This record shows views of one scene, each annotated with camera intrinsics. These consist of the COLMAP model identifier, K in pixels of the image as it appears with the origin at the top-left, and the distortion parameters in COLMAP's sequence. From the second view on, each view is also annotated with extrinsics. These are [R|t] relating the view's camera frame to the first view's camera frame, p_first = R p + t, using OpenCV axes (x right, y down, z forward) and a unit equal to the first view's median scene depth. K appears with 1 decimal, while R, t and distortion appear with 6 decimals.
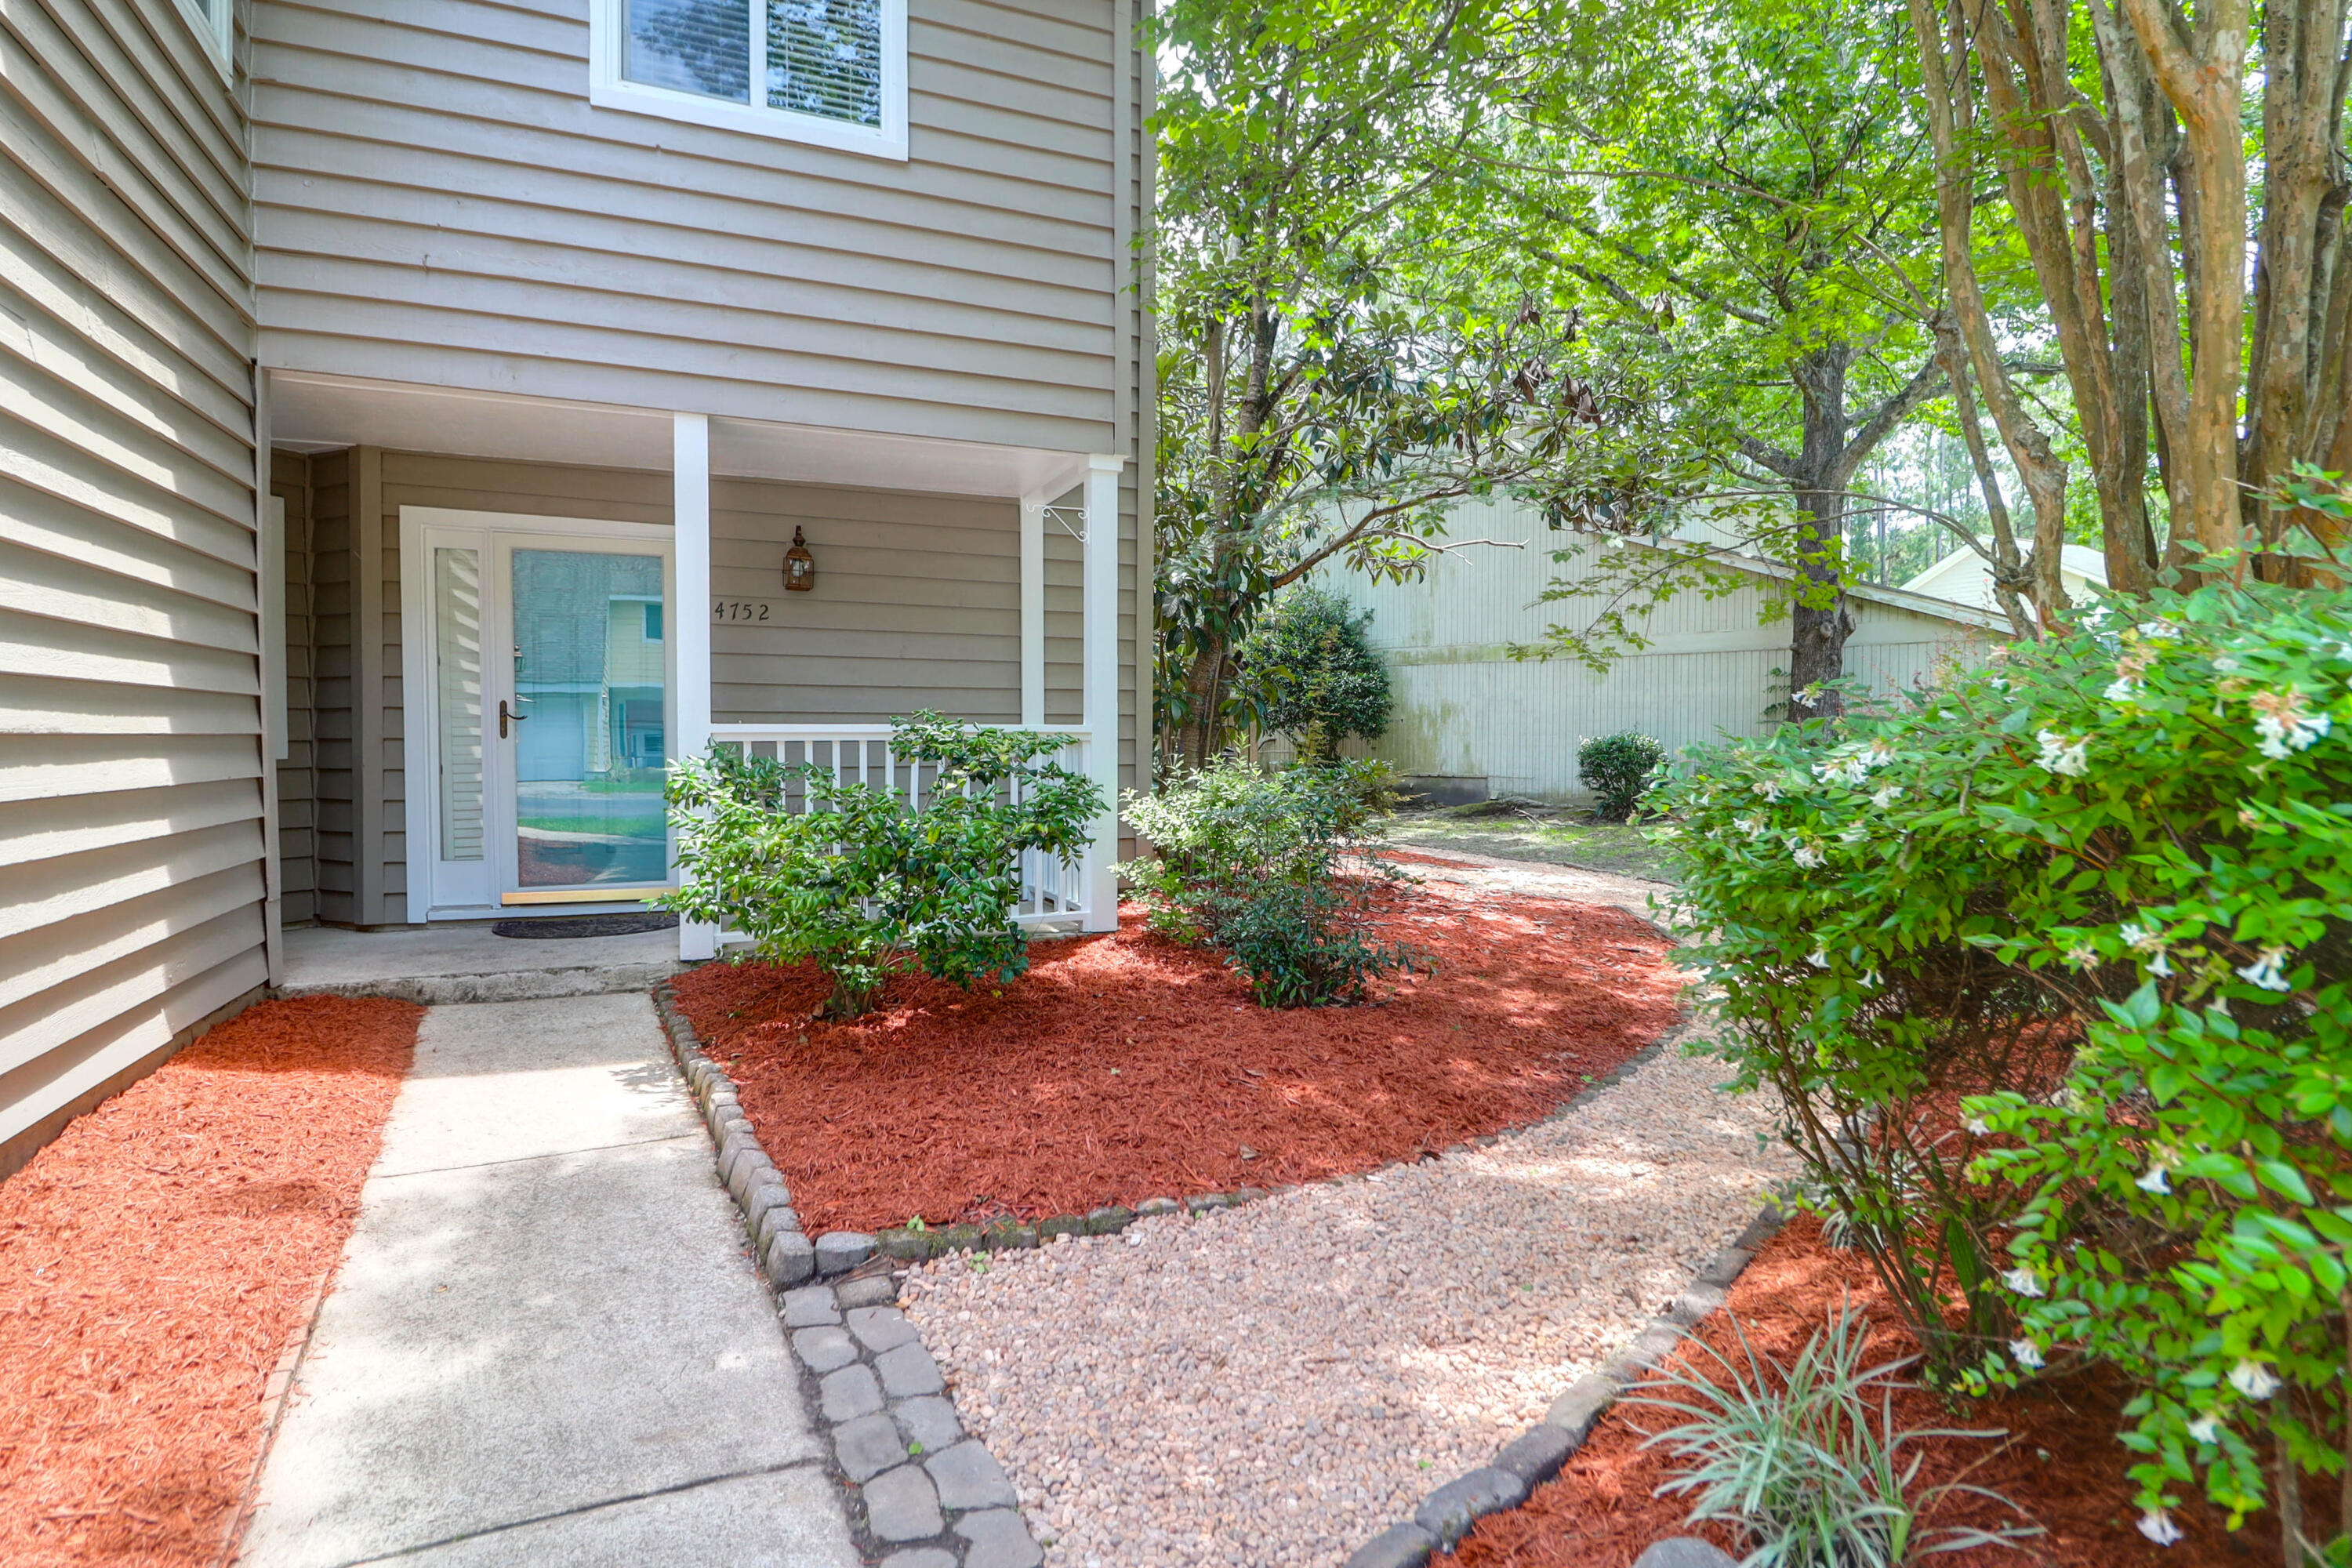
lens RADIAL K [[1207.0, 0, 1182.5], [0, 1207.0, 780.4], [0, 0, 1]] dist [-0.000937, -0.004180]
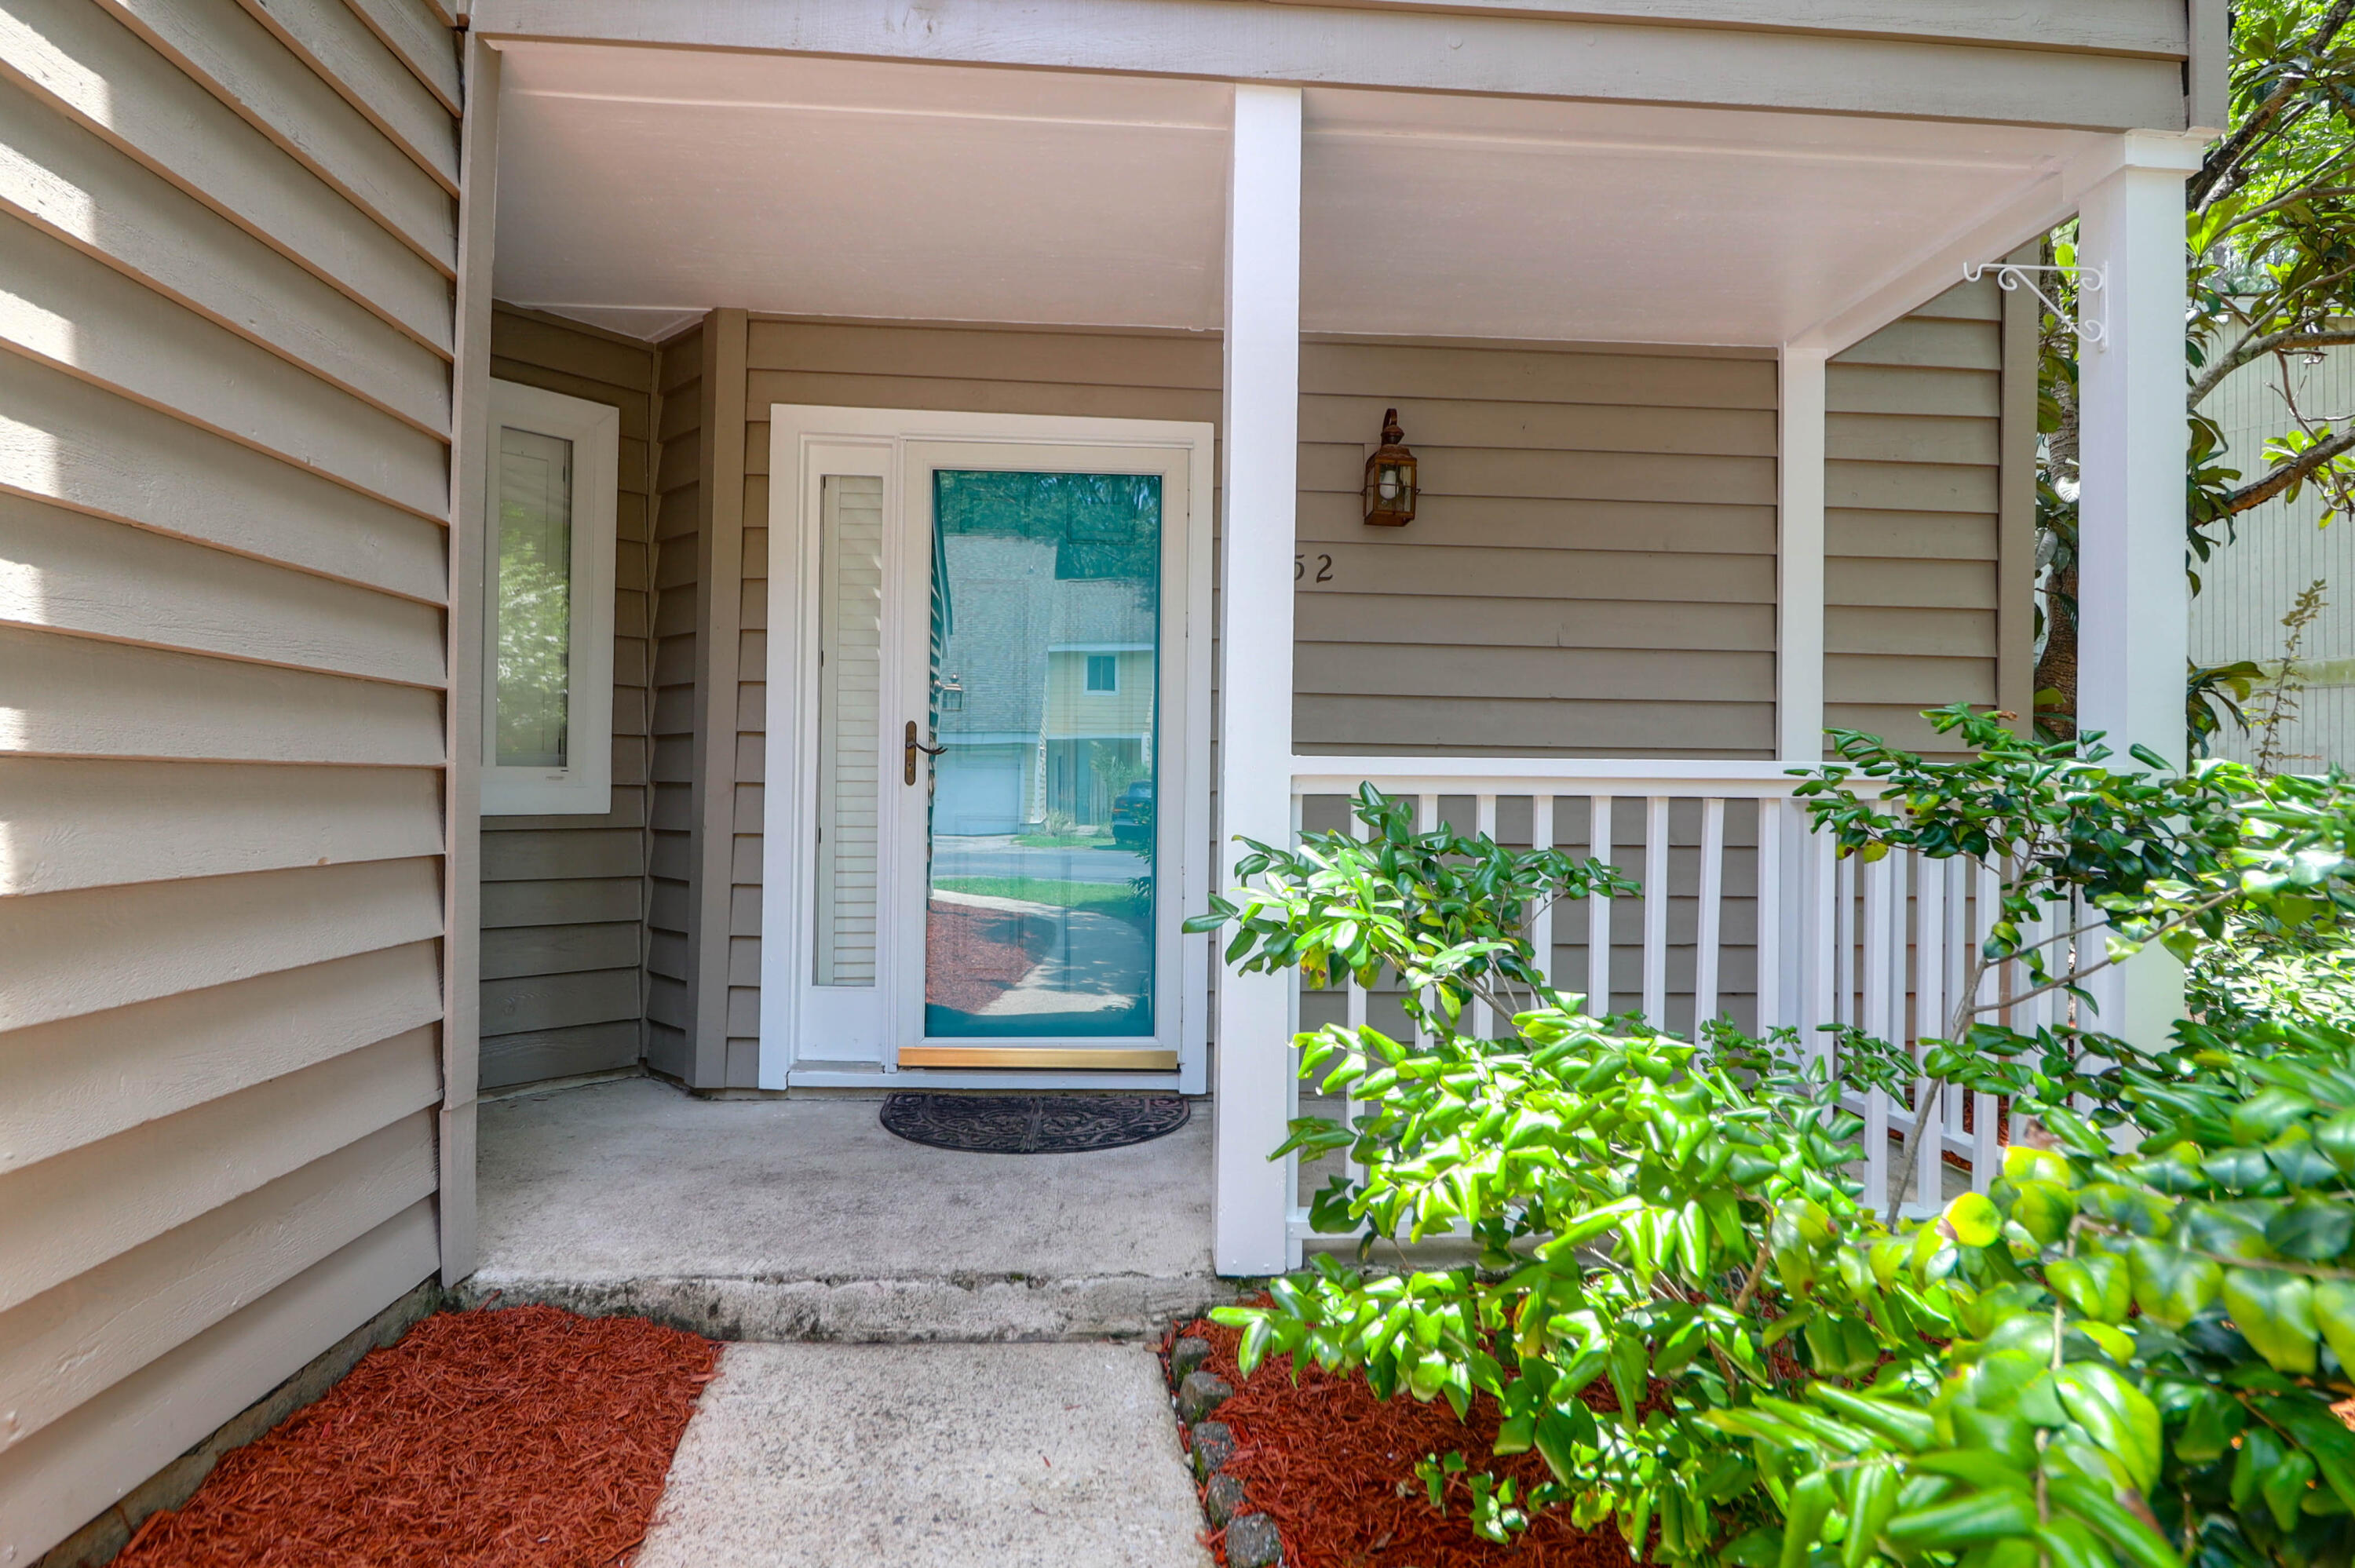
lens RADIAL K [[1208.4, 0, 1164.2], [0, 1208.4, 789.3], [0, 0, 1]] dist [-0.000937, -0.004180]
pose [[0.942676, 0.010190, -0.333555, -0.301709], [-0.024335, 0.998972, -0.038256, -0.016379], [0.332822, 0.044180, 0.941954, 0.589674]]
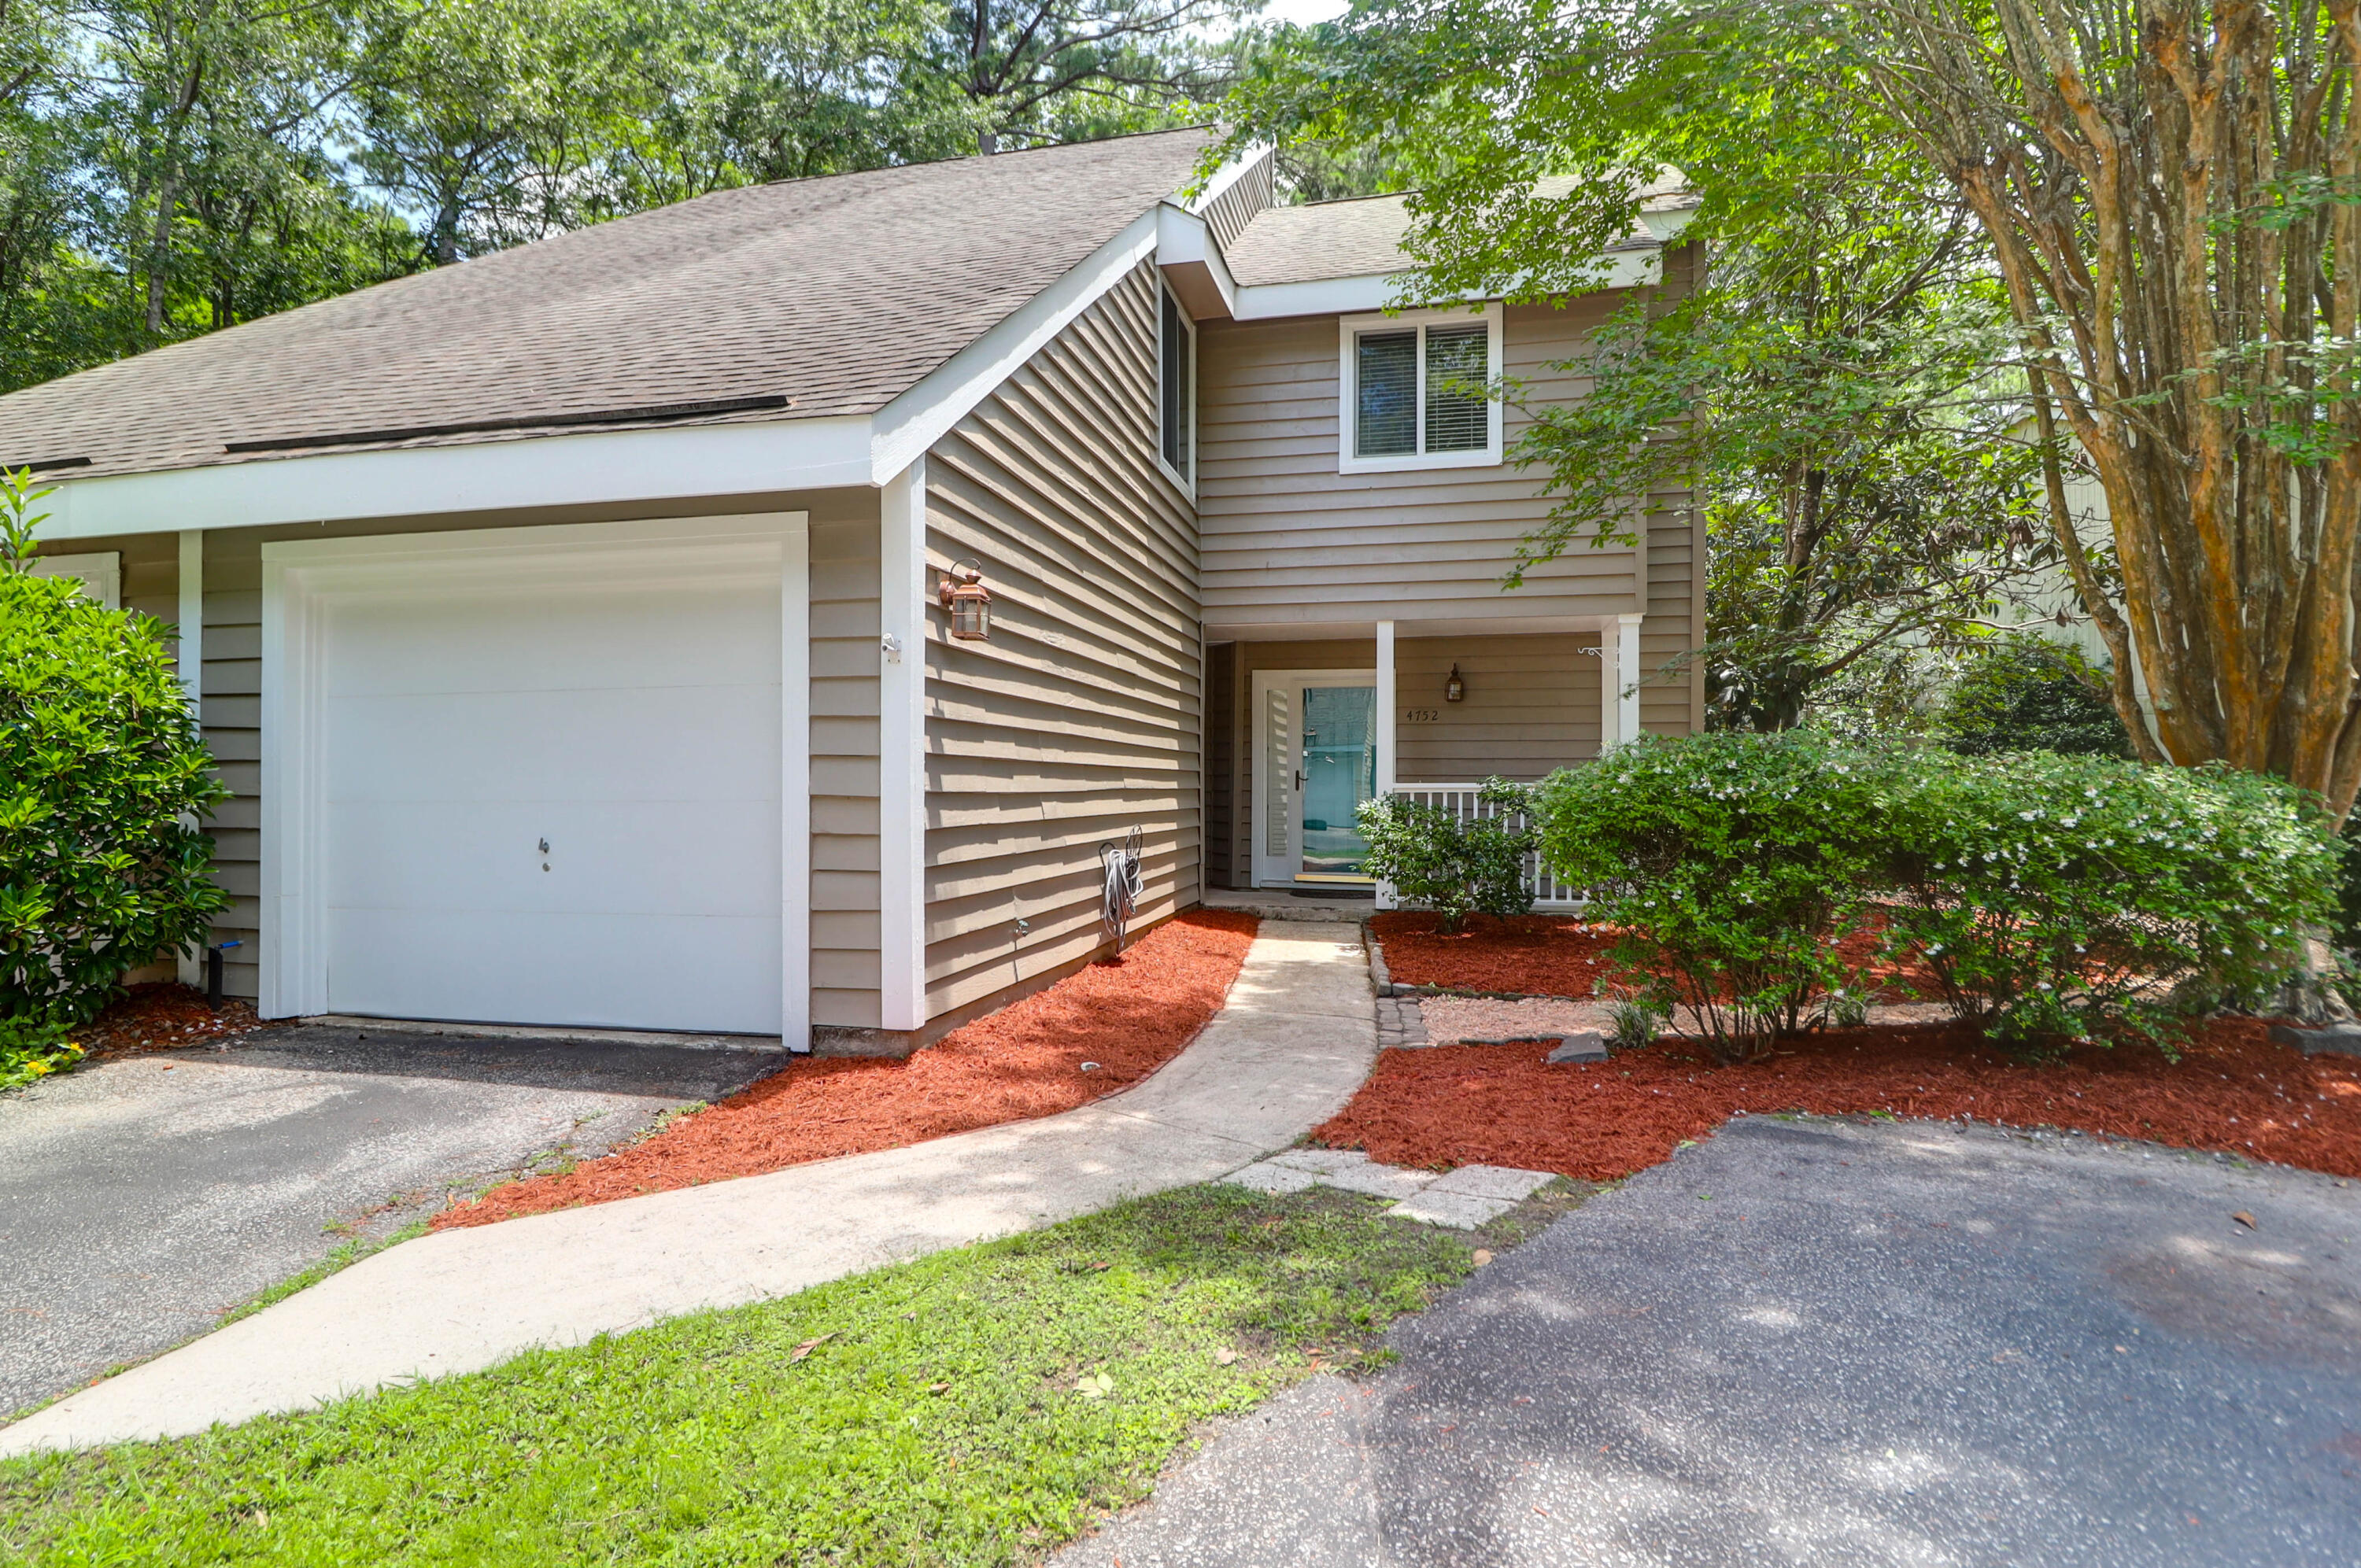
lens RADIAL K [[1211.5, 0, 1167.3], [0, 1211.5, 789.7], [0, 0, 1]] dist [-0.000937, -0.004180]
pose [[0.810353, 0.002036, -0.585939, 0.451913], [-0.023103, 0.999327, -0.028479, 0.026052], [0.585487, 0.036614, 0.809855, -0.770349]]
